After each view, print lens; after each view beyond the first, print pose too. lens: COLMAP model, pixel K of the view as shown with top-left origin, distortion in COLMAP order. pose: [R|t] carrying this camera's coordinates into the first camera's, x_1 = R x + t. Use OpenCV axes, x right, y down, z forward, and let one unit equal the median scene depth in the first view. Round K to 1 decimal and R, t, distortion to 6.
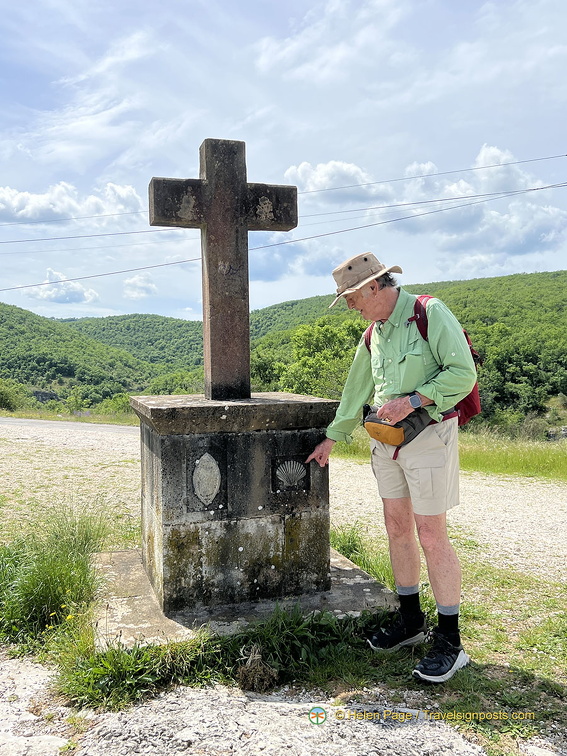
lens RADIAL K [[682.7, 0, 283.5], [0, 682.7, 377.7], [0, 0, 1]] dist [0.006791, -0.001041]
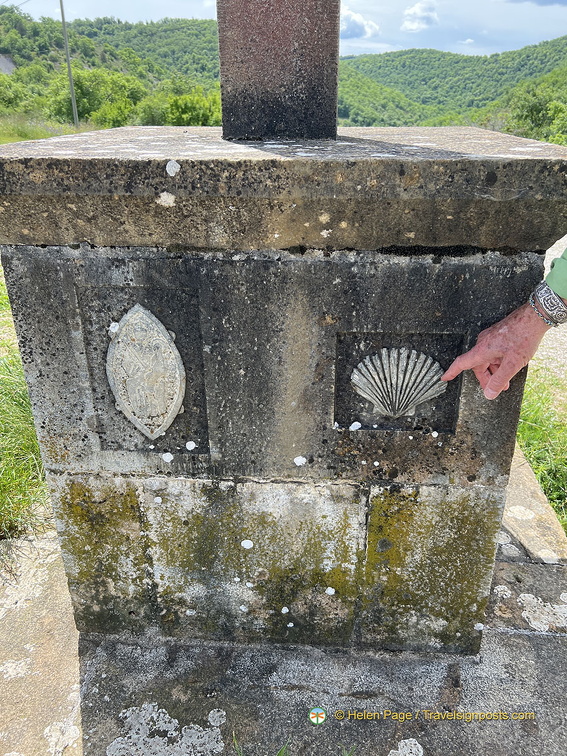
lens RADIAL K [[605.5, 0, 281.7], [0, 605.5, 378.3], [0, 0, 1]] dist [0.028320, -0.006995]
pose [[0.920228, 0.171337, -0.351887, 0.063036], [-0.020629, 0.919069, 0.393557, 0.022722], [0.390839, -0.354903, 0.849287, 0.735216]]
